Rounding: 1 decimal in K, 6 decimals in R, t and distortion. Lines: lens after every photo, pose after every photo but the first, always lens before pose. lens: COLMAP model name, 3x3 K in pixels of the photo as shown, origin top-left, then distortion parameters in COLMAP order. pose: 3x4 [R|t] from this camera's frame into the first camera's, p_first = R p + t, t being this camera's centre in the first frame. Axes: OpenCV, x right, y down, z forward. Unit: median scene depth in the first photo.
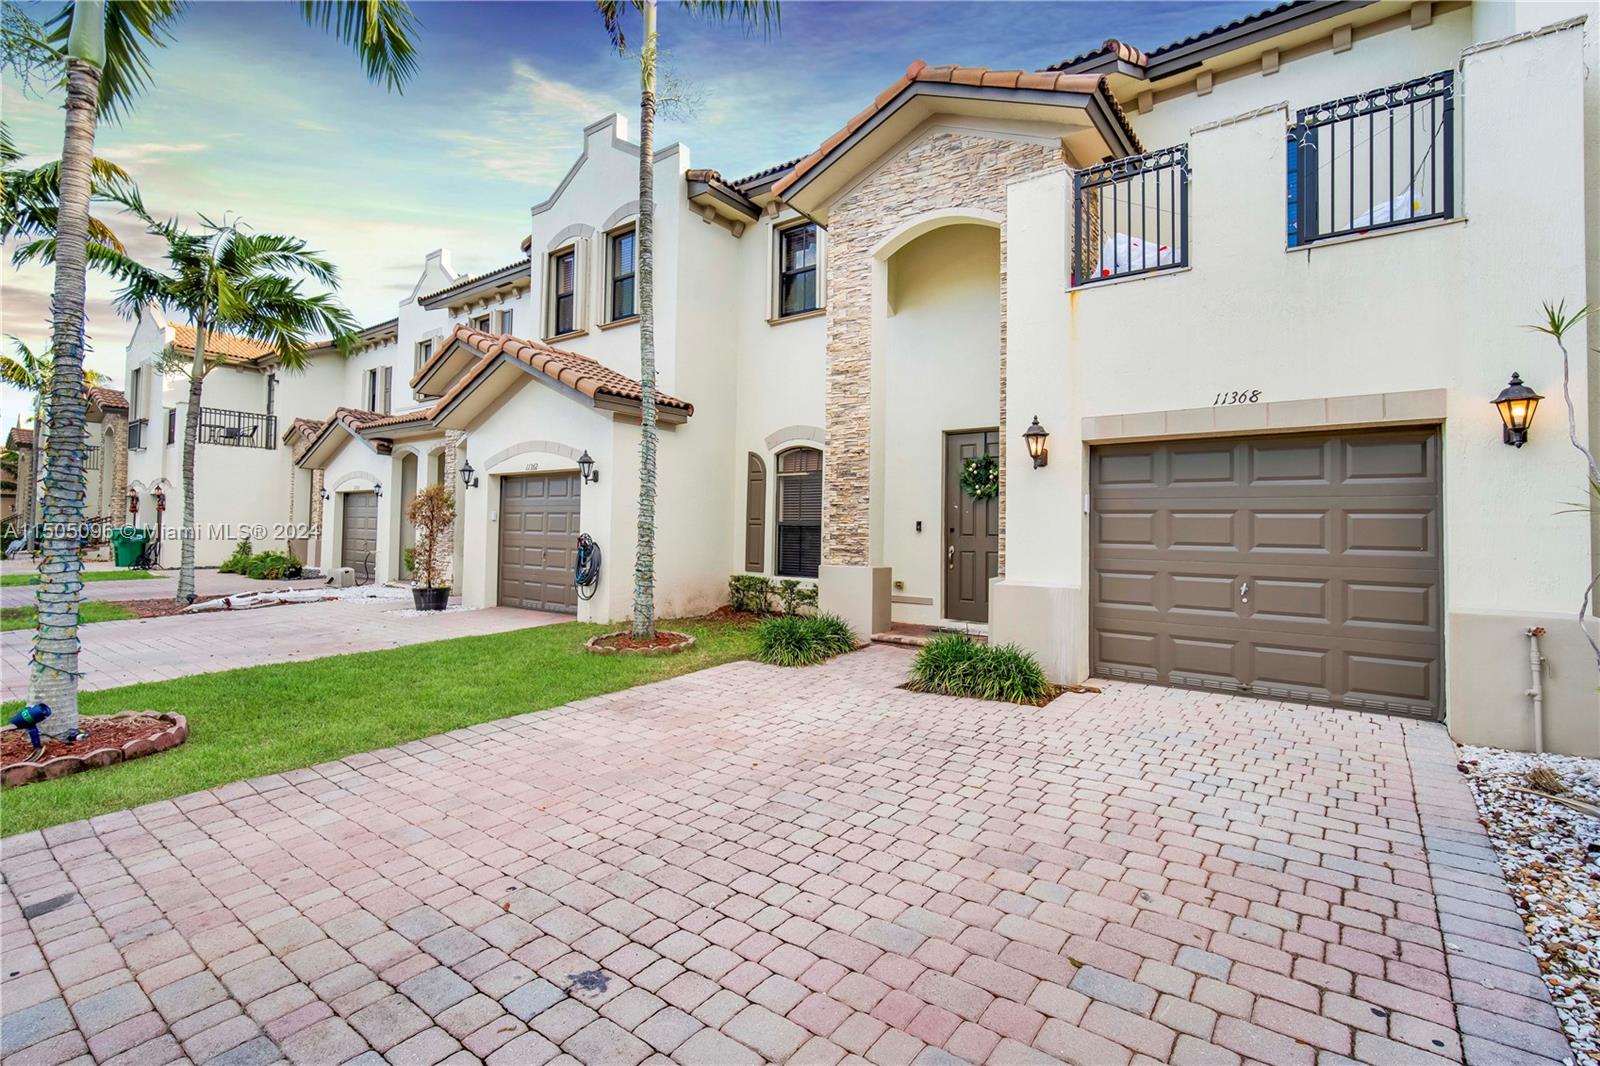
lens RADIAL K [[723.0, 0, 779.8], [0, 723.0, 500.5], [0, 0, 1]] dist [0.000912, 0.000244]
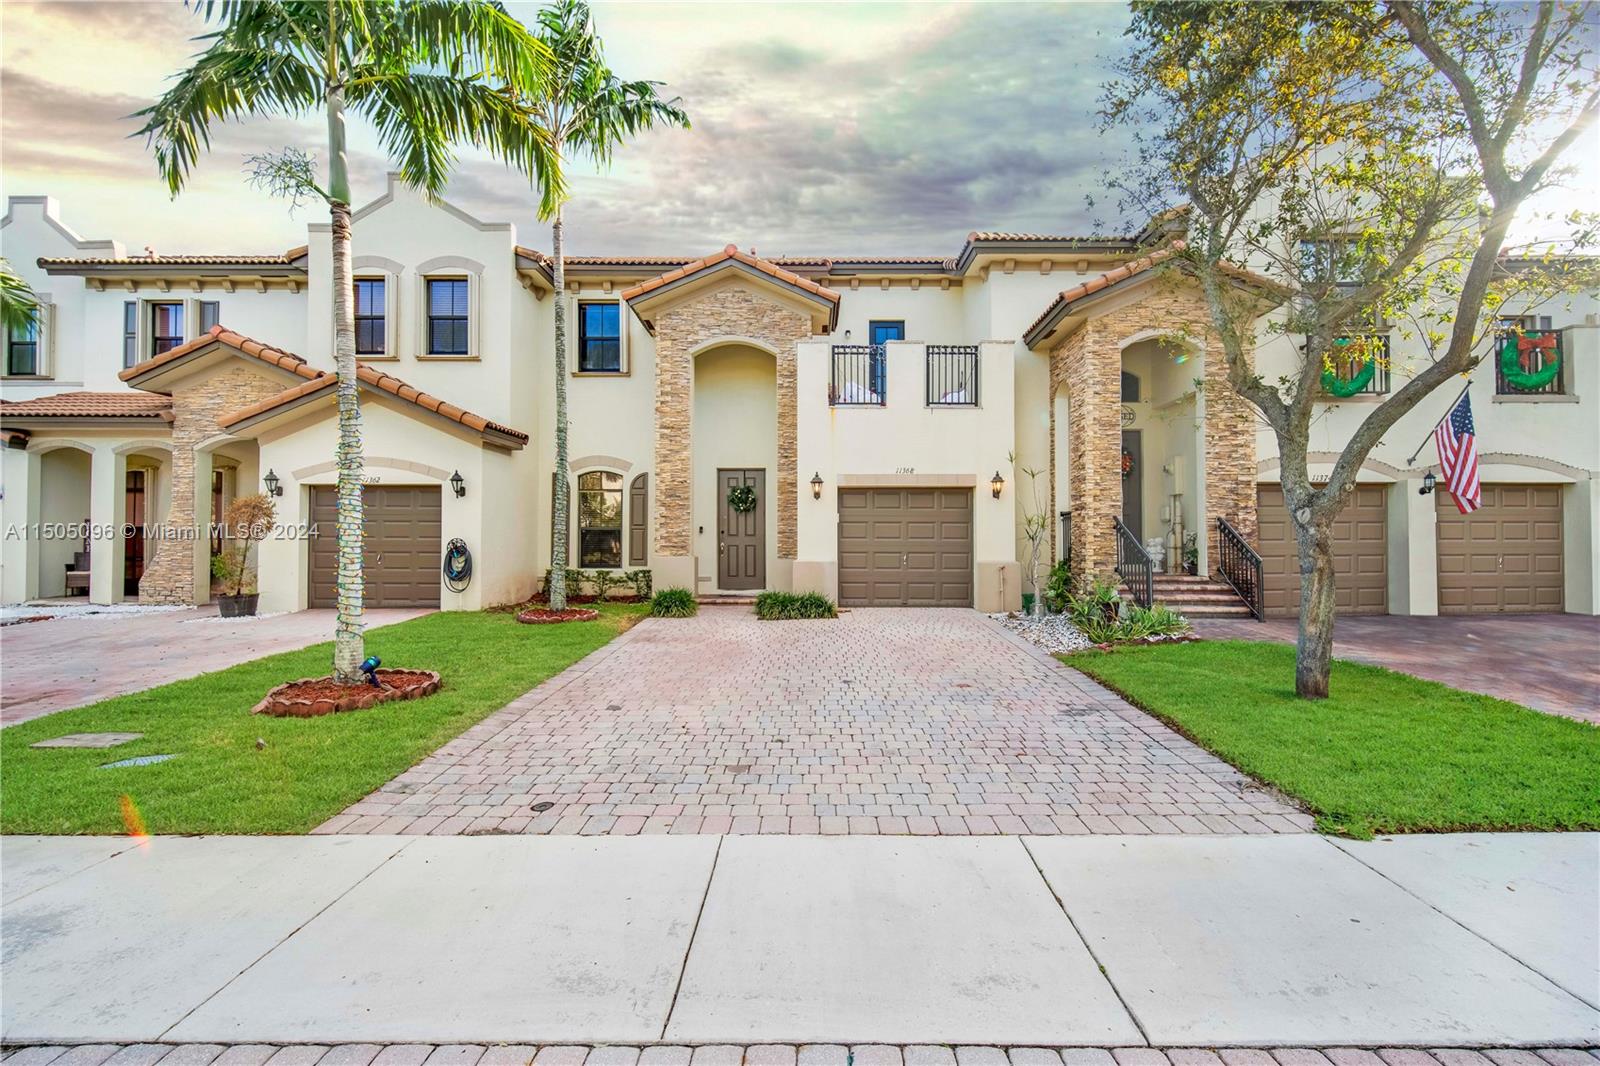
lens RADIAL K [[723.0, 0, 779.8], [0, 723.0, 500.5], [0, 0, 1]] dist [0.000912, 0.000244]
pose [[0.806702, 0.013289, 0.590809, -0.626516], [-0.013628, 0.999900, -0.003882, -0.024767], [-0.590801, -0.004920, 0.806802, -0.351783]]
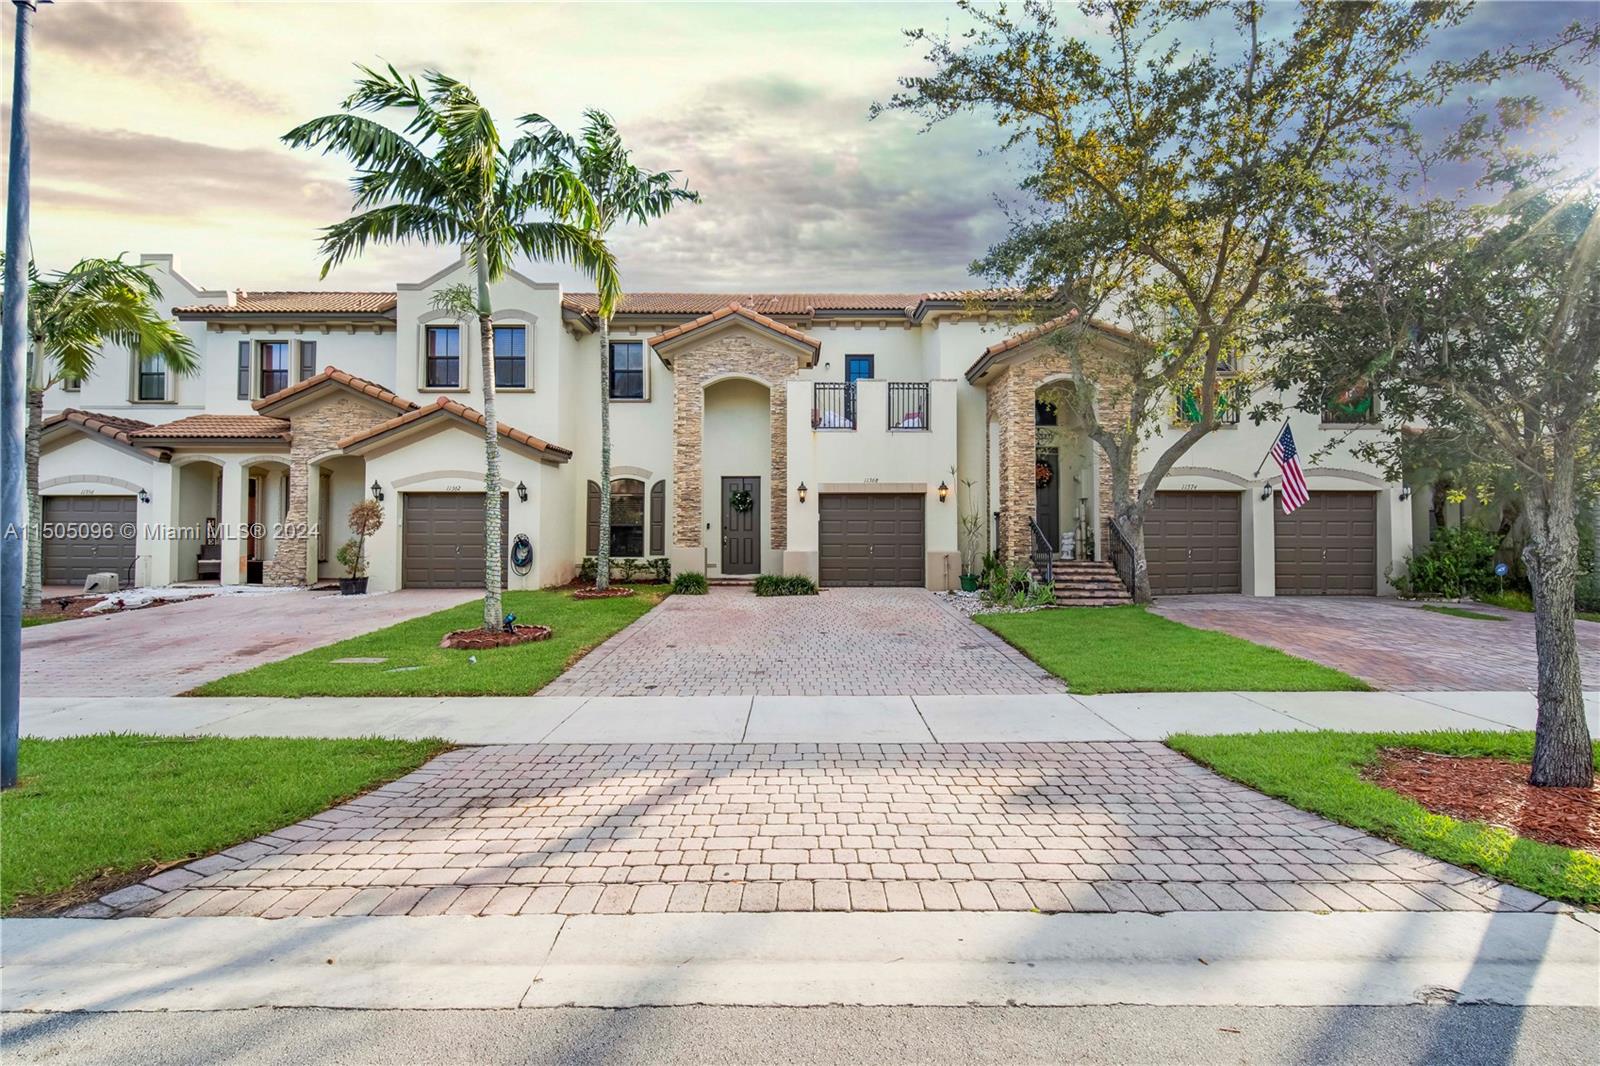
lens RADIAL K [[712.3, 0, 762.5], [0, 712.3, 517.9], [0, 0, 1]] dist [-0.001330, -0.000116]
pose [[0.808426, -0.009899, 0.588514, -0.861339], [-0.011814, 0.999384, 0.033039, -0.053735], [-0.588479, -0.033662, 0.807811, -0.635161]]
